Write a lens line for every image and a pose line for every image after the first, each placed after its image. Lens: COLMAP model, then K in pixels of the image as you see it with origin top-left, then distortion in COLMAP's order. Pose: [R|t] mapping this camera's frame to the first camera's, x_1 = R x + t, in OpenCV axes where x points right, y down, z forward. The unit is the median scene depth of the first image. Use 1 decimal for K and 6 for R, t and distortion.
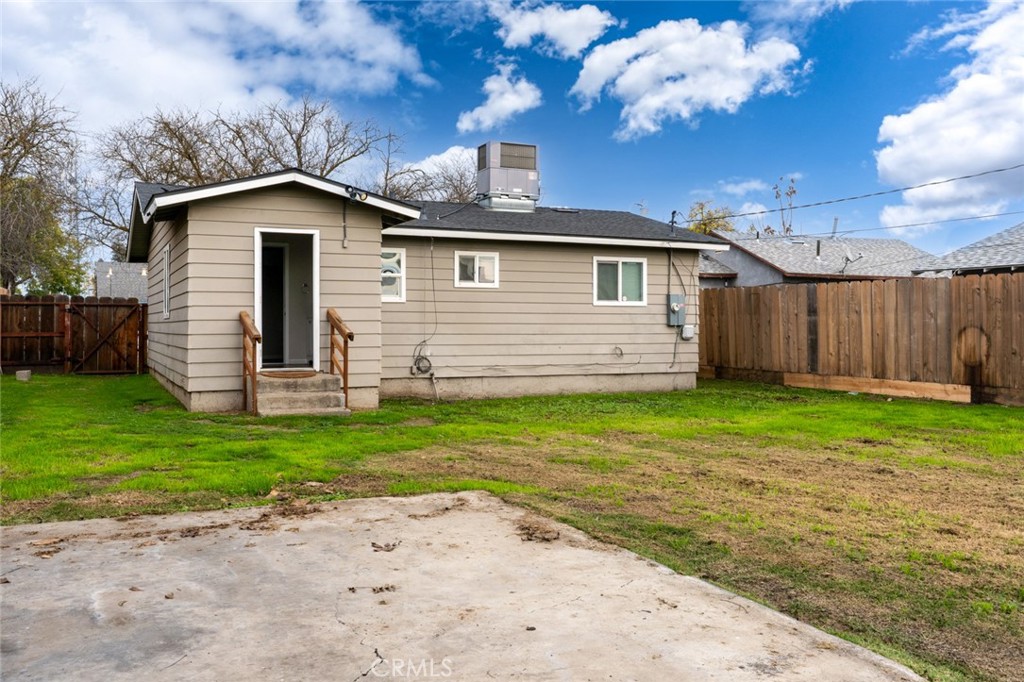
lens RADIAL K [[912.8, 0, 512.5], [0, 912.8, 335.6], [0, 0, 1]] dist [0.000494, -0.000407]
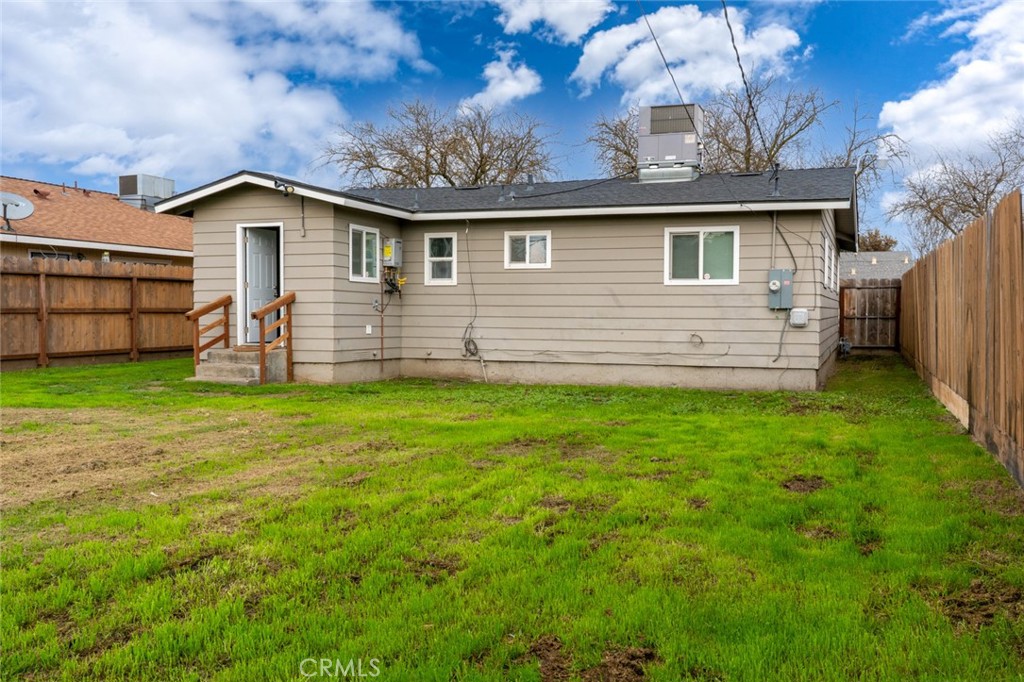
lens RADIAL K [[906.0, 0, 511.3], [0, 906.0, 339.9], [0, 0, 1]] dist [0.019816, 0.000659]
pose [[0.724696, 0.023373, -0.688672, 0.591041], [-0.012107, 0.999702, 0.021189, 0.002246], [0.688962, -0.007018, 0.724763, 0.290547]]
